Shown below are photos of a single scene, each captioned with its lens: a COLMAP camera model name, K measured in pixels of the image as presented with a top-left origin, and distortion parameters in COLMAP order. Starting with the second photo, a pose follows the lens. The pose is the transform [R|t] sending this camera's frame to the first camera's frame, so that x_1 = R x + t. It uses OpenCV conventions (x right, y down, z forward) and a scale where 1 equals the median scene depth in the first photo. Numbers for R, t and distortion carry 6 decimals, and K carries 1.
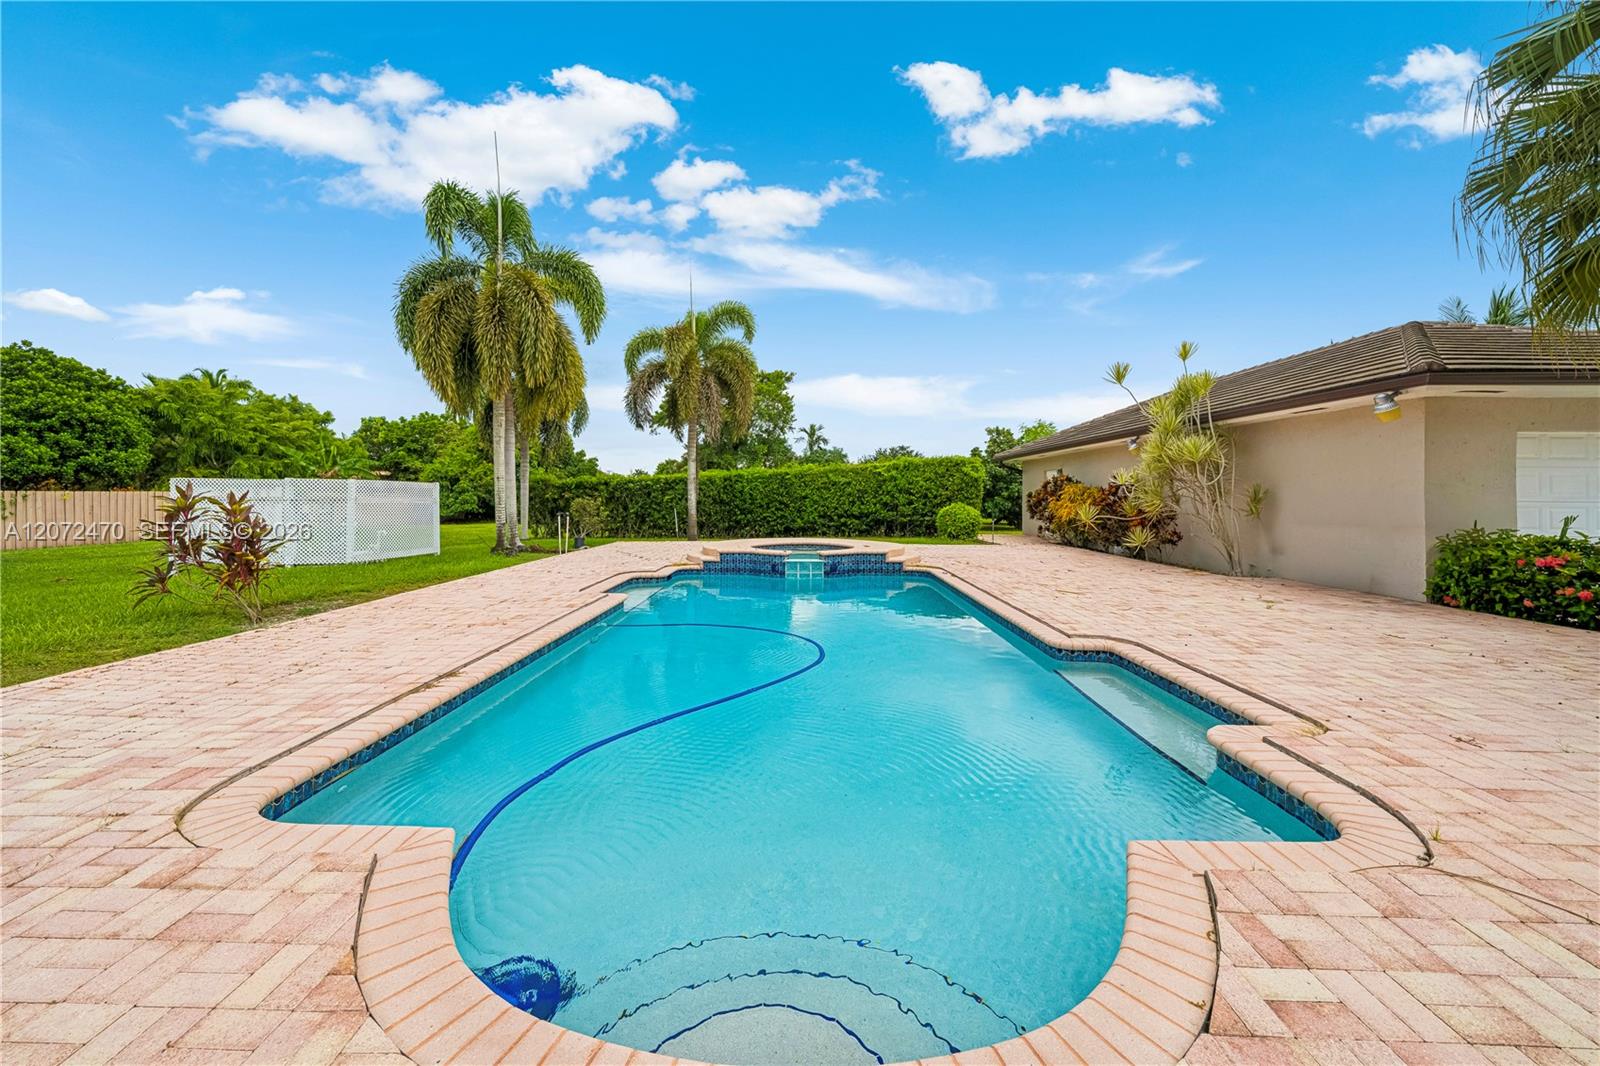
lens RADIAL K [[572.5, 0, 788.0], [0, 572.5, 479.9], [0, 0, 1]] dist [-0.000213, -0.000035]
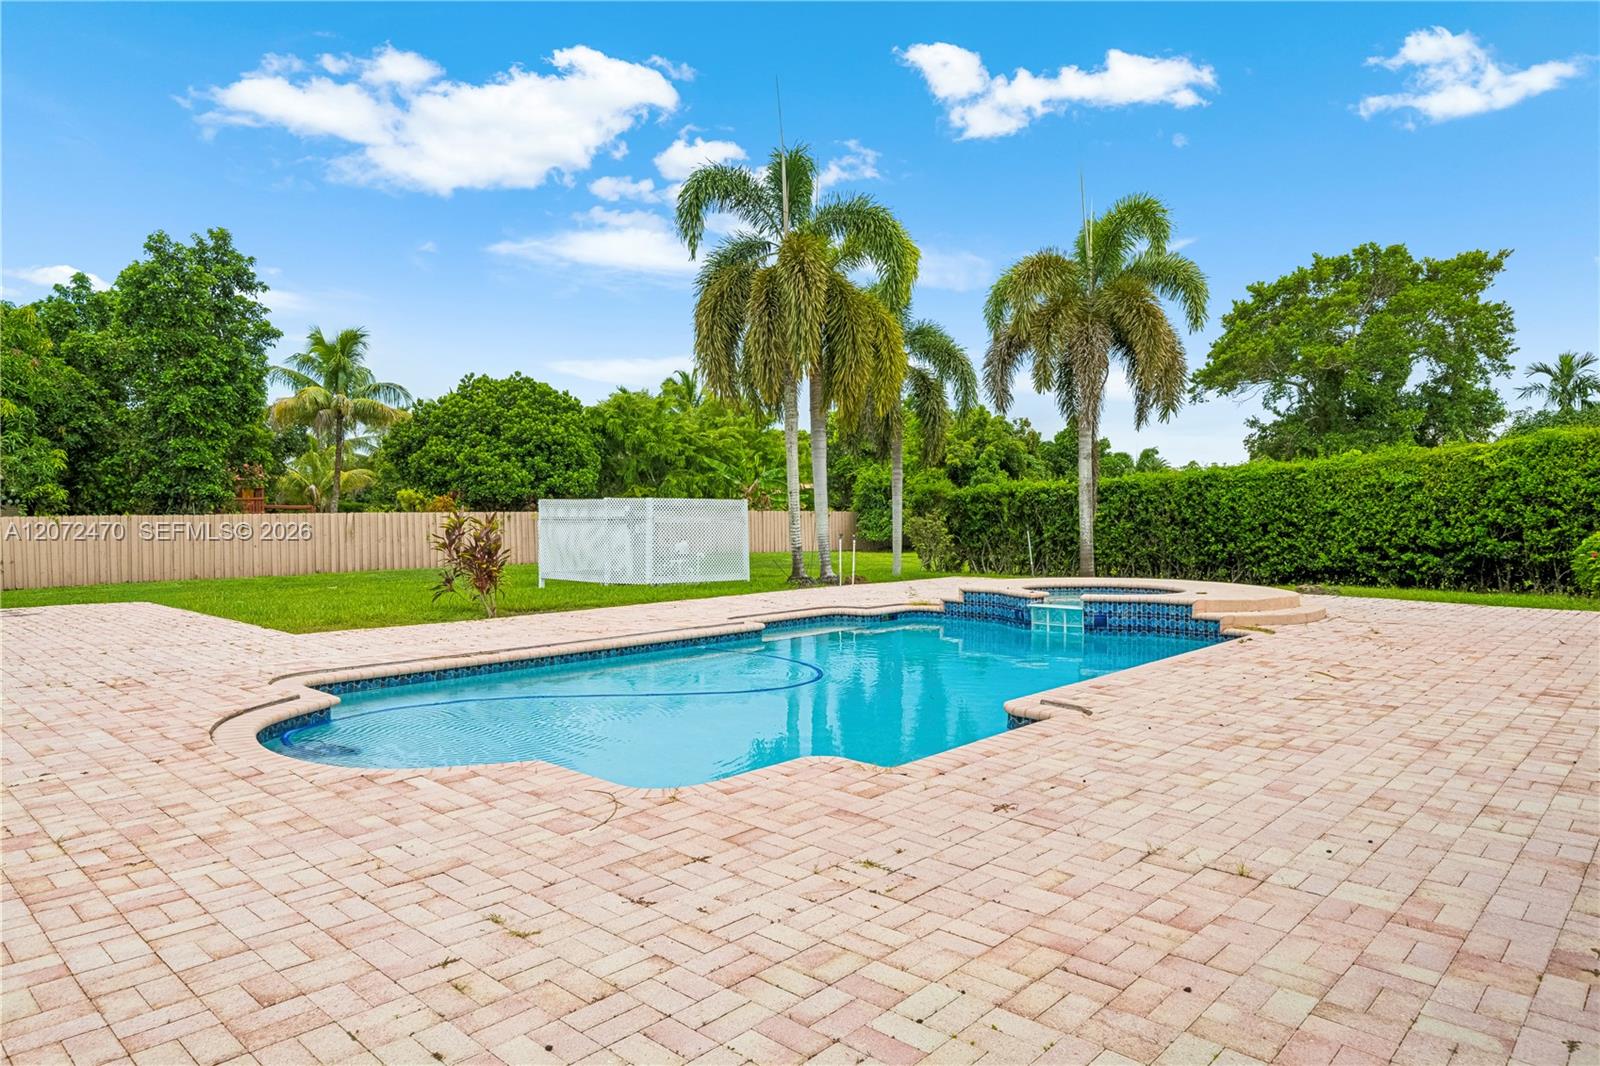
lens RADIAL K [[984.3, 0, 800.9], [0, 984.3, 527.1], [0, 0, 1]] dist [0.000816, 0.000062]
pose [[0.748090, 0.003059, -0.663590, 0.298123], [0.025869, 0.999095, 0.033768, -0.000988], [0.663093, -0.042428, 0.747334, -0.038987]]
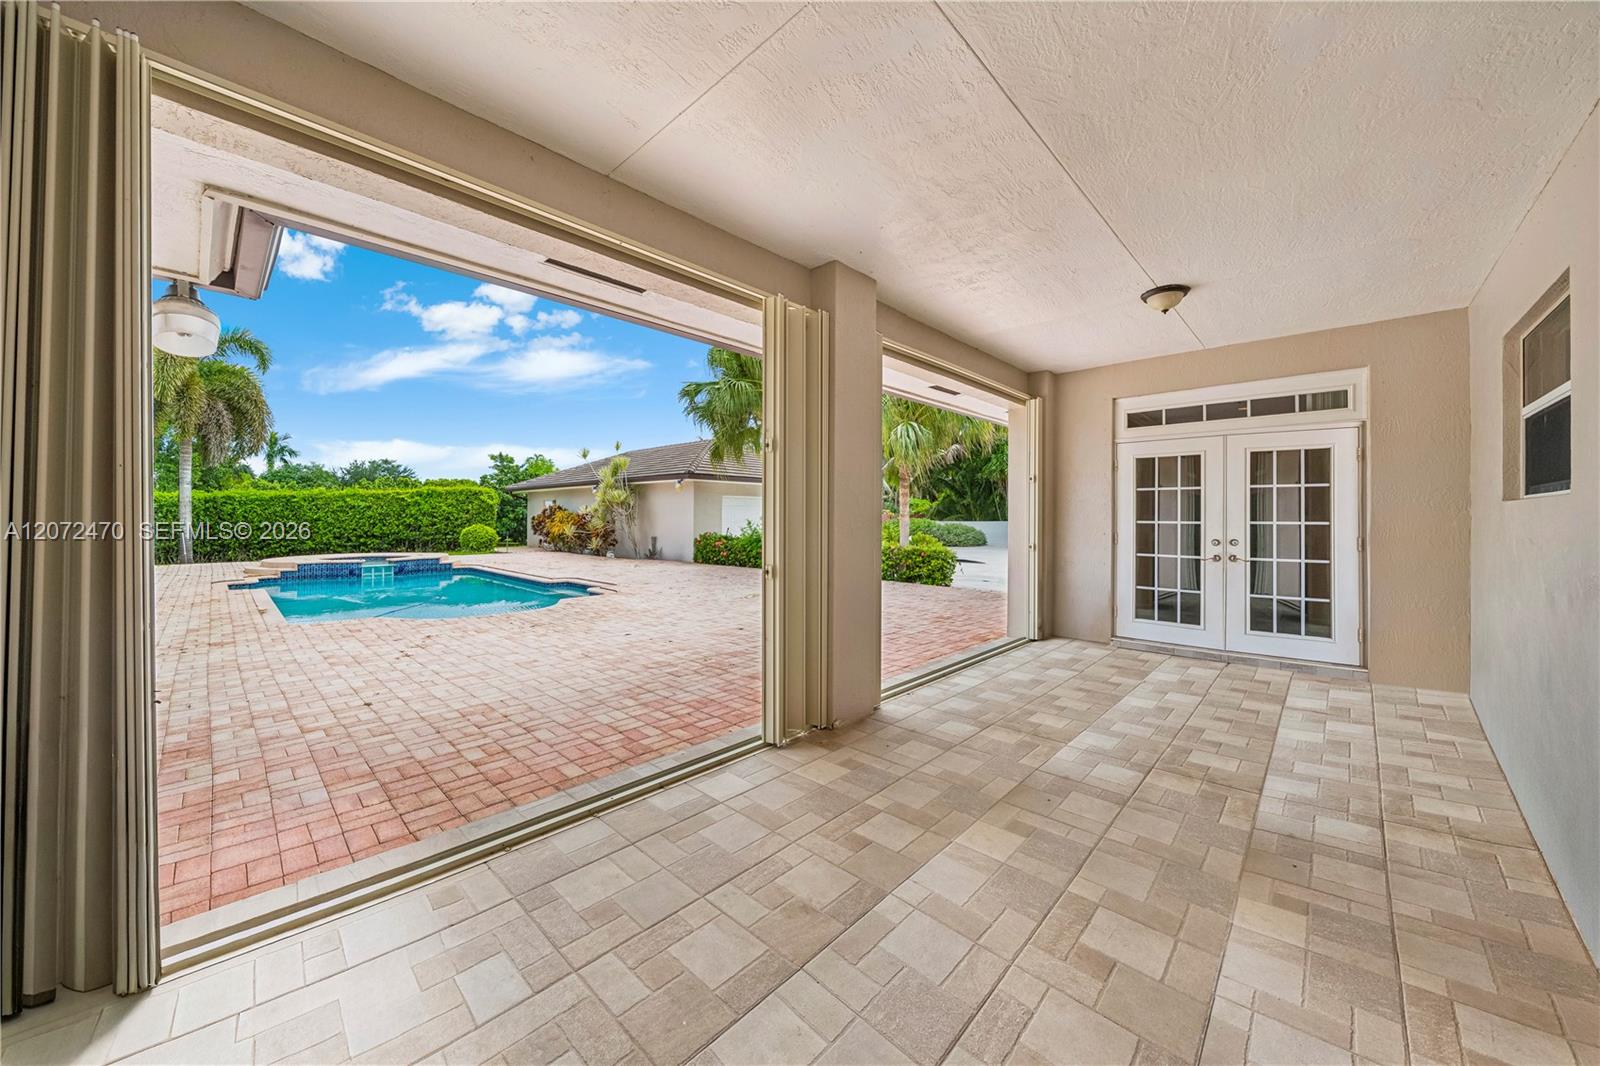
lens RADIAL K [[564.8, 0, 793.4], [0, 564.8, 517.9], [0, 0, 1]] dist [0.000136, 0.000056]
pose [[0.669498, -0.001855, 0.742812, -0.169691], [-0.023486, 0.999444, 0.023664, -0.019891], [-0.742443, -0.033289, 0.669082, -0.379745]]
